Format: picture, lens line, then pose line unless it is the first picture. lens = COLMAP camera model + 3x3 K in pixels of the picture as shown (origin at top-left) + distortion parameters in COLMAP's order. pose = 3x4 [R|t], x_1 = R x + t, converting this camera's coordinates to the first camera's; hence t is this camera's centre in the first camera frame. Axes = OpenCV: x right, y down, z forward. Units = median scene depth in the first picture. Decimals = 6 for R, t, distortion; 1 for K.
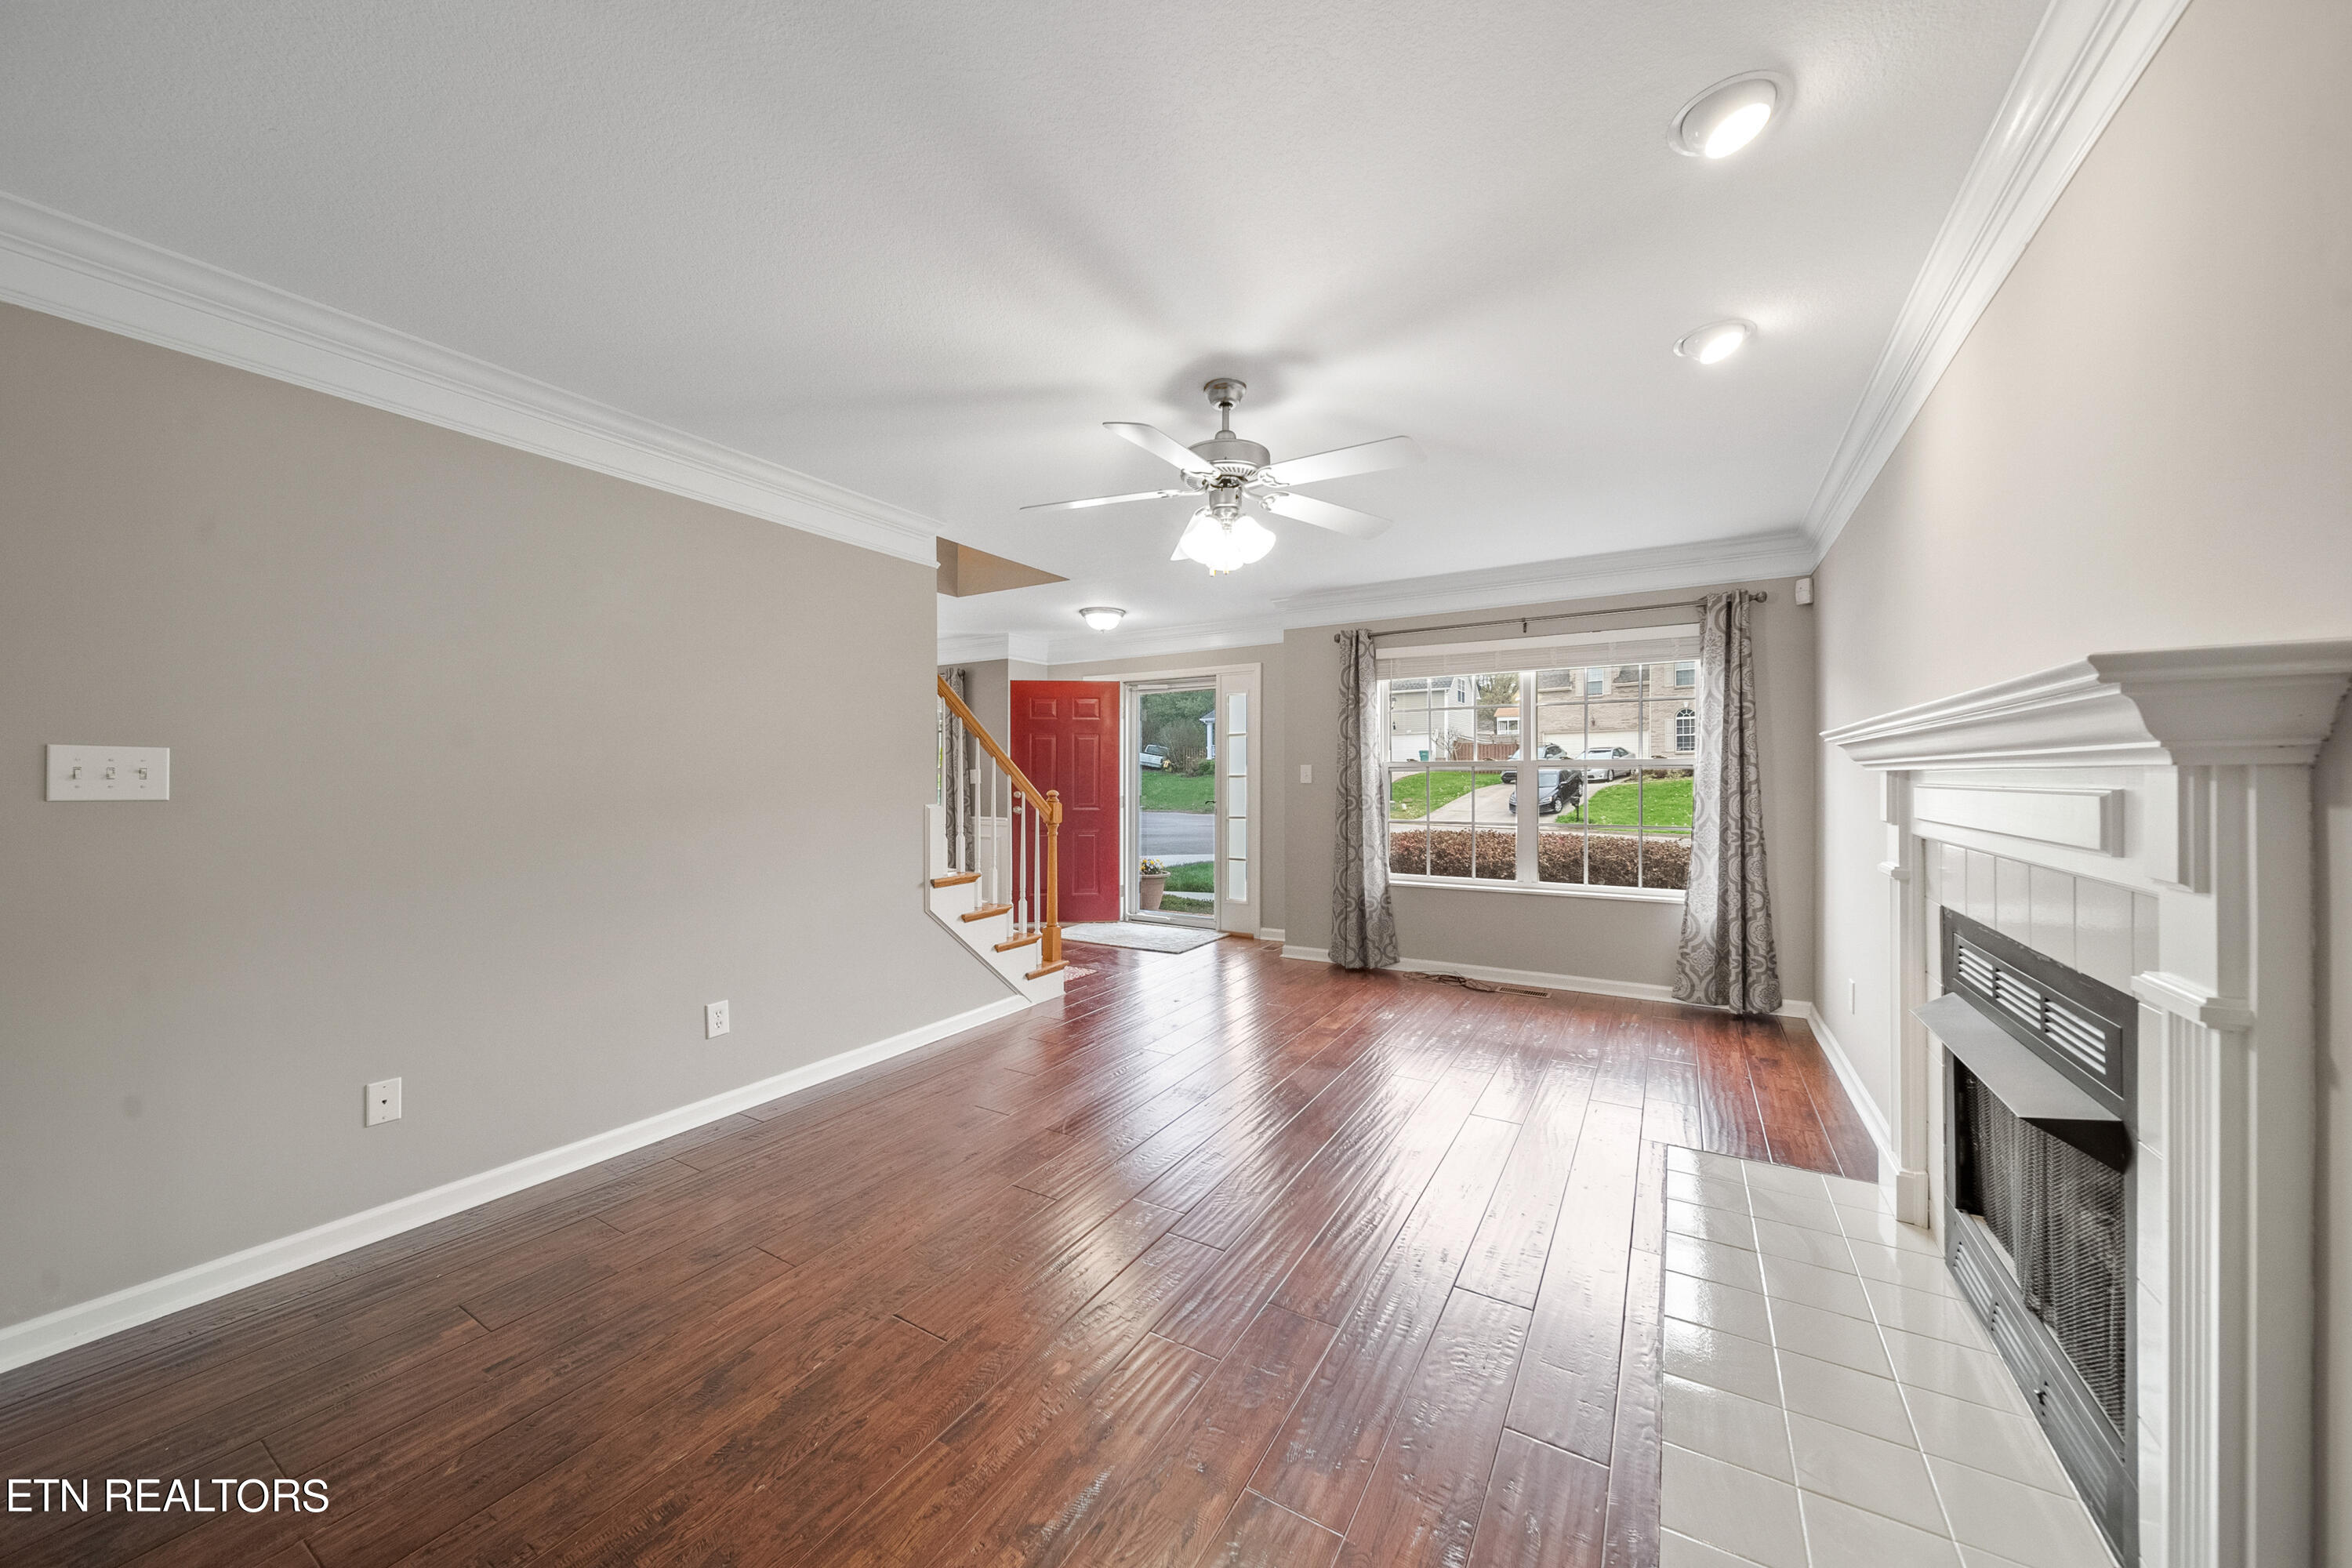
lens RADIAL K [[822.8, 0, 1187.8], [0, 822.8, 776.8], [0, 0, 1]] dist [-0.000218, -0.000083]
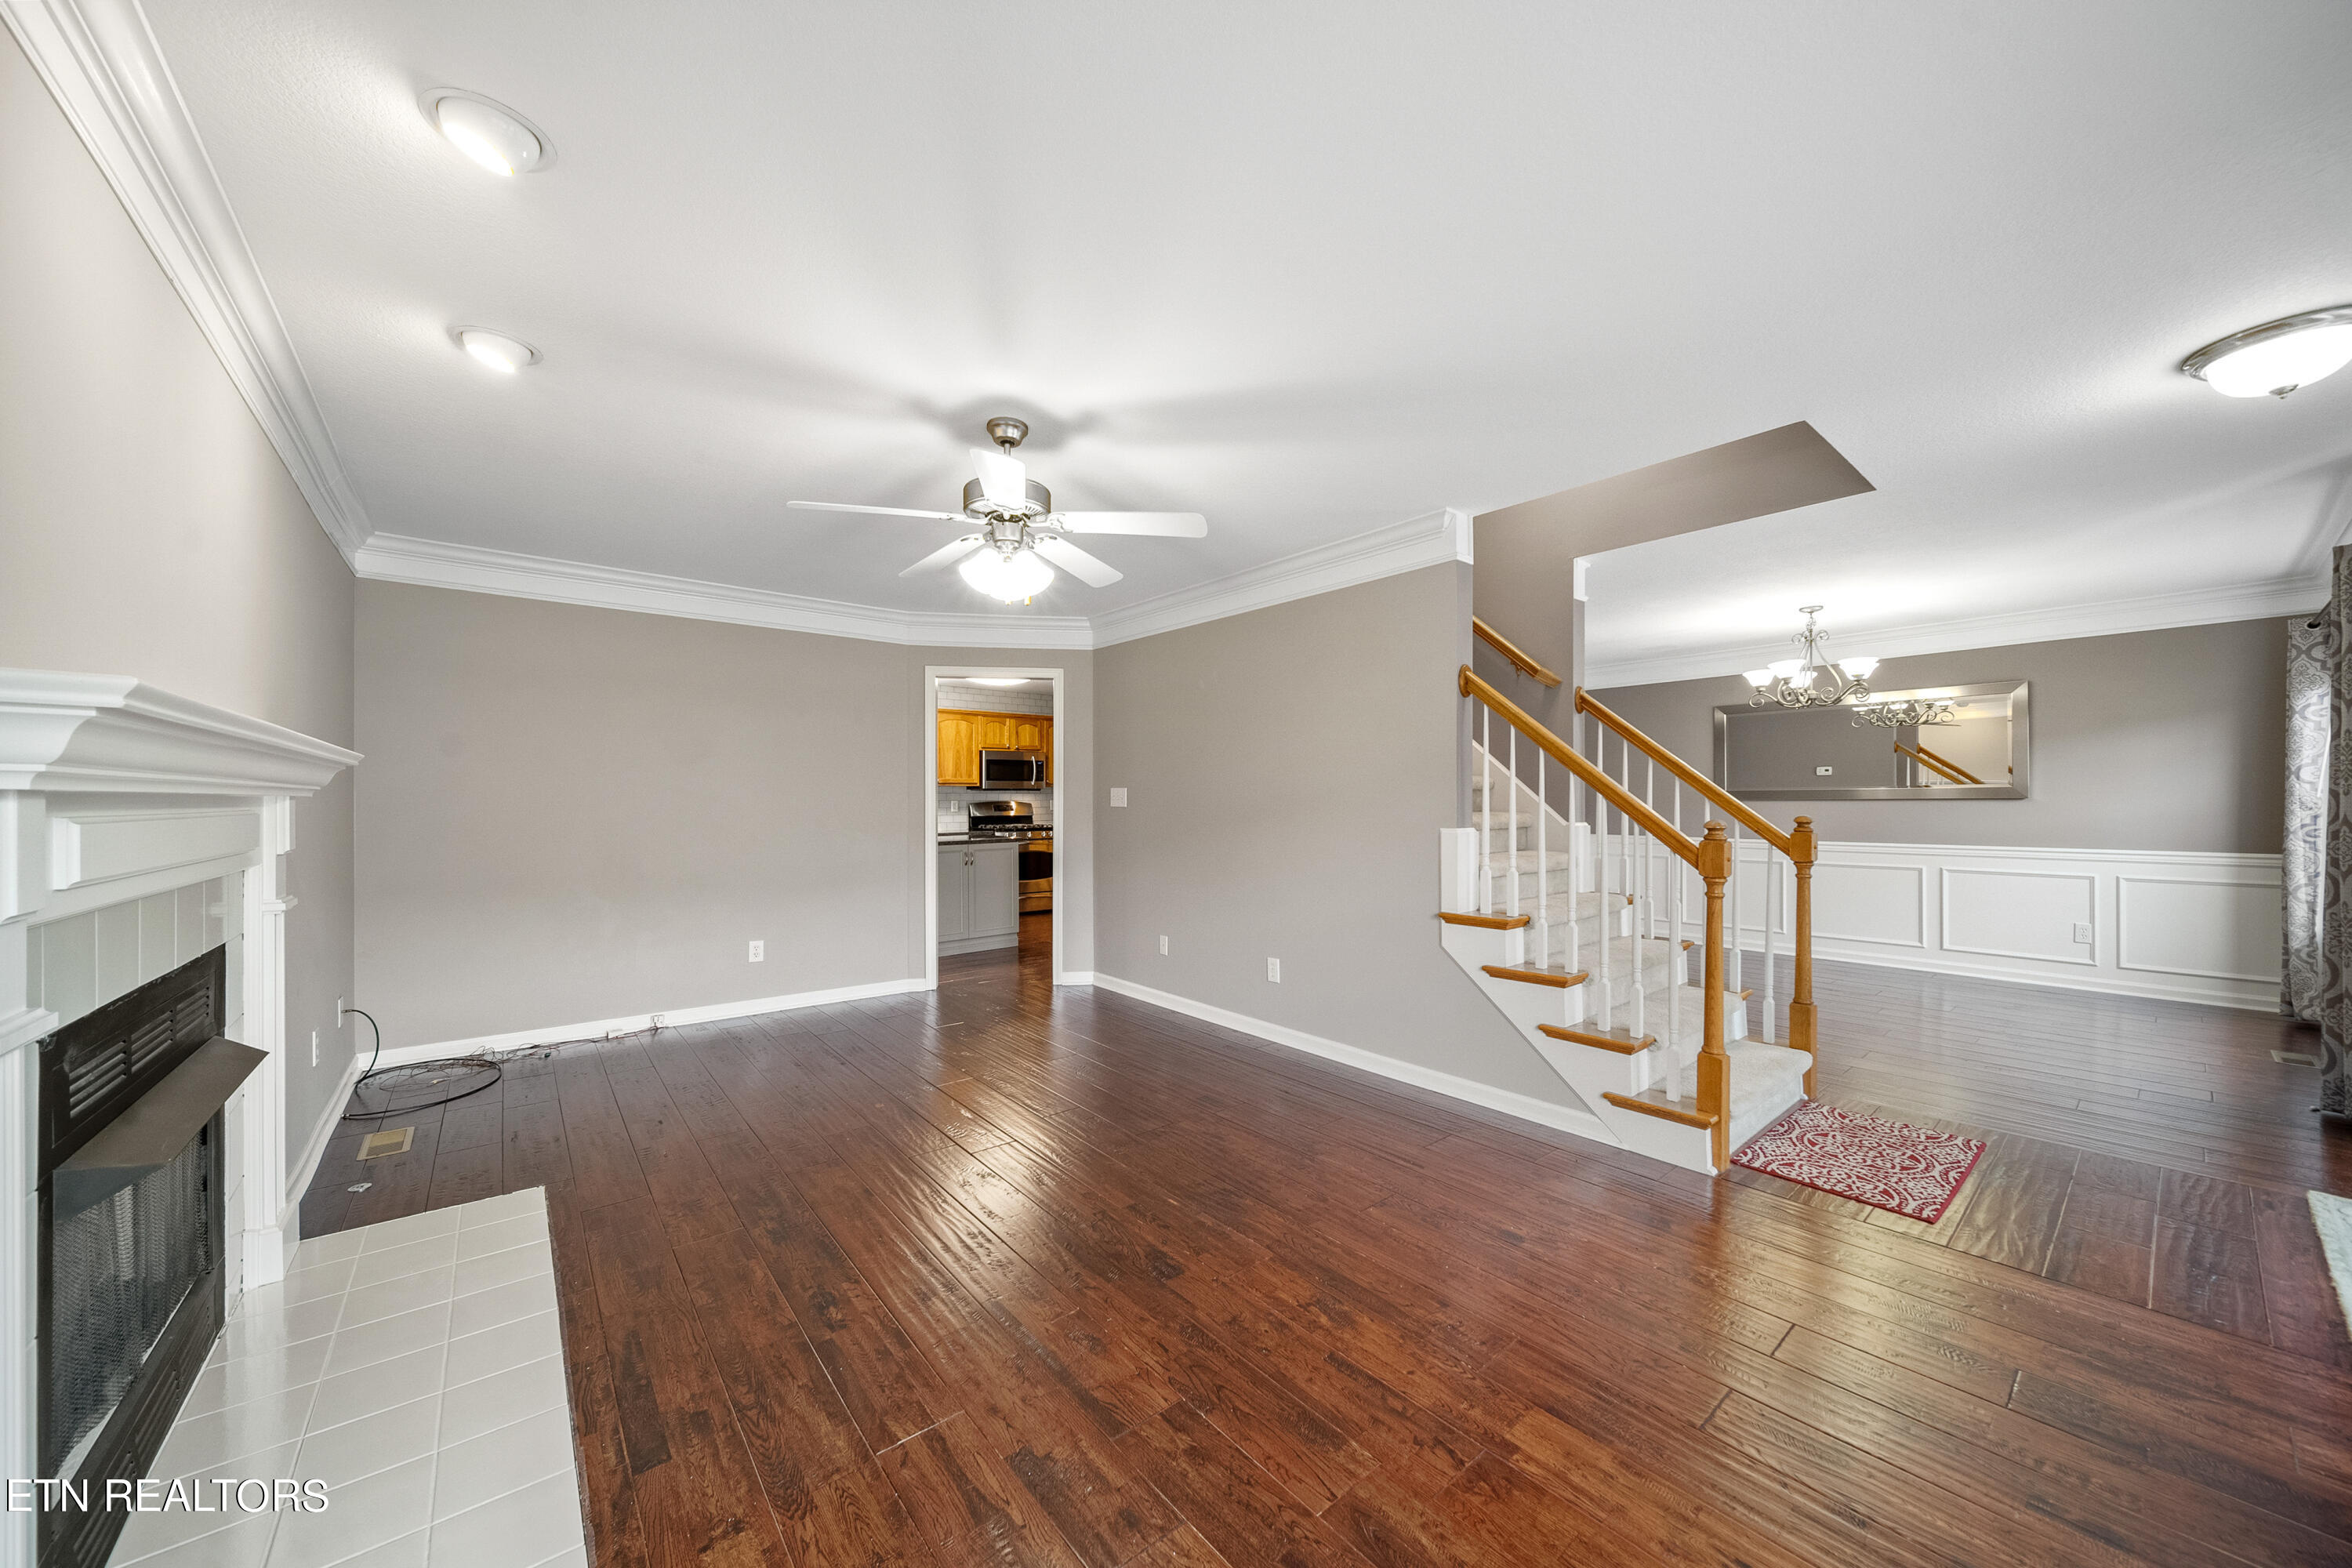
lens RADIAL K [[826.3, 0, 1174.0], [0, 826.3, 802.5], [0, 0, 1]] dist [-0.000893, -0.000051]
pose [[-0.343453, 0.006857, -0.939145, 0.527774], [0.003348, 0.999976, 0.006077, -0.001635], [0.939164, -0.001057, -0.343467, 0.858078]]
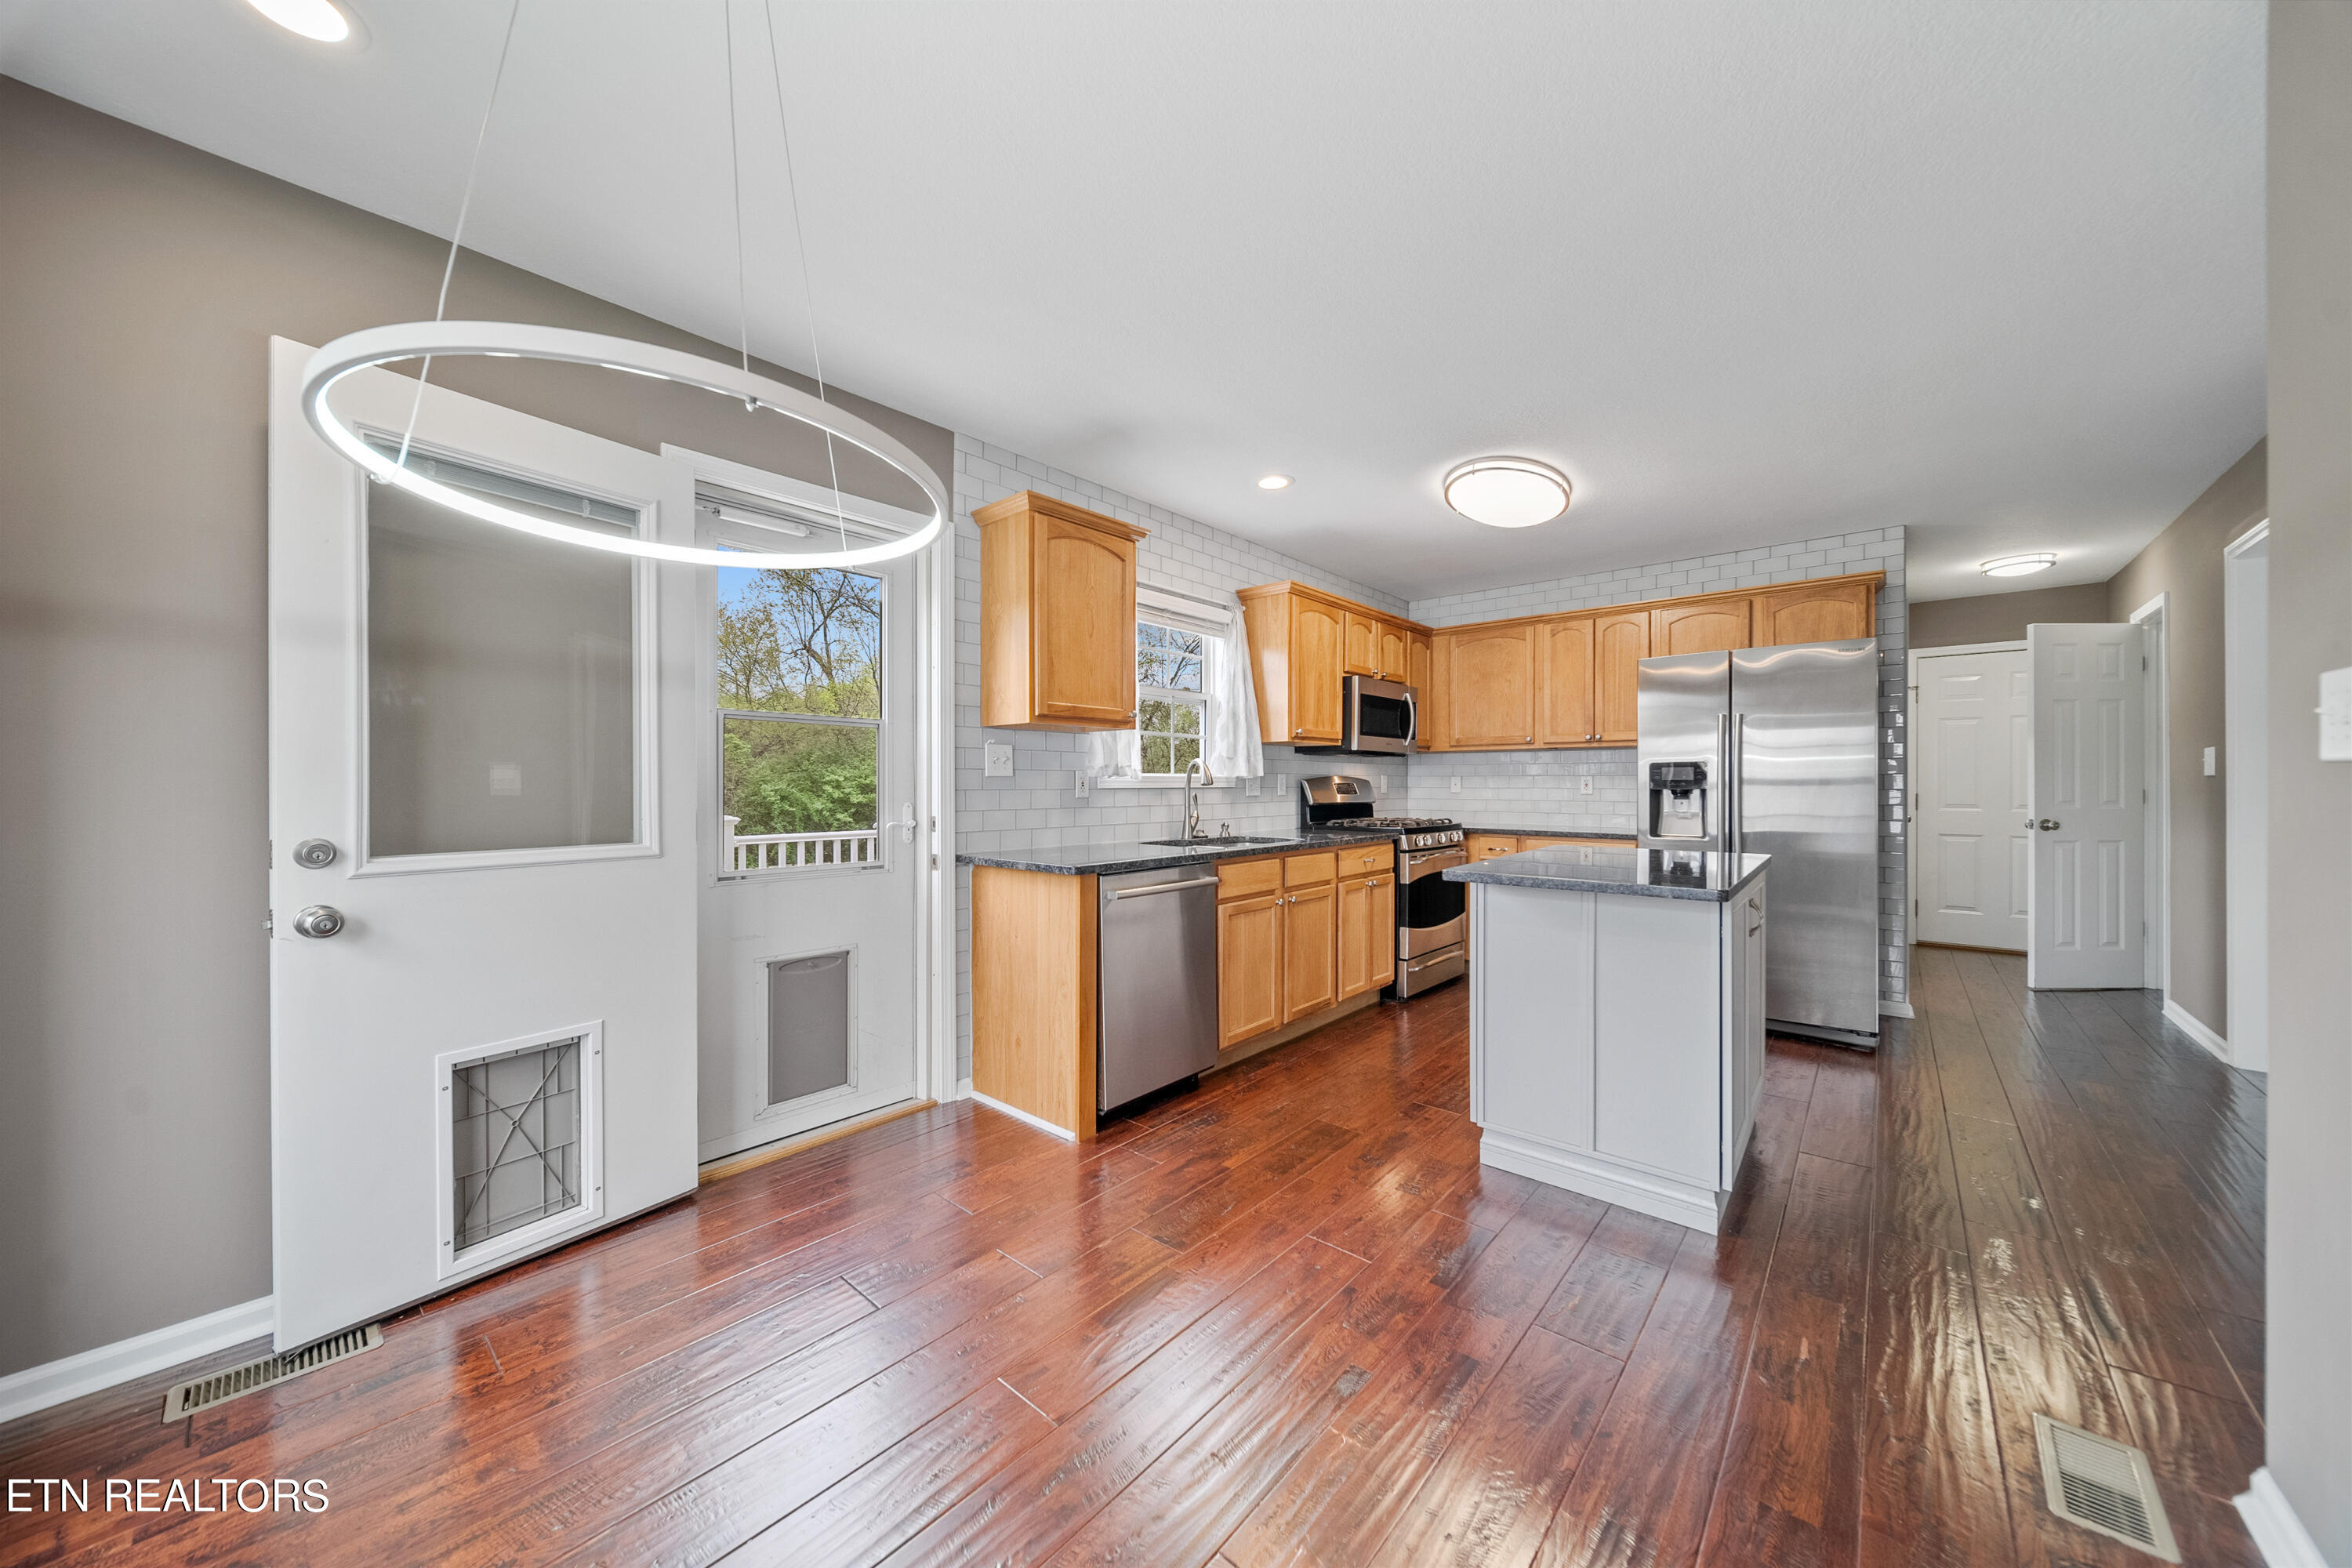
lens RADIAL K [[819.1, 0, 1173.1], [0, 819.1, 787.7], [0, 0, 1]] dist [0.000210, 0.000095]
pose [[-0.182644, 0.003592, -0.983172, -0.102174], [0.000498, 0.999994, 0.003561, 0.017722], [0.983179, 0.000160, -0.182645, -0.225937]]
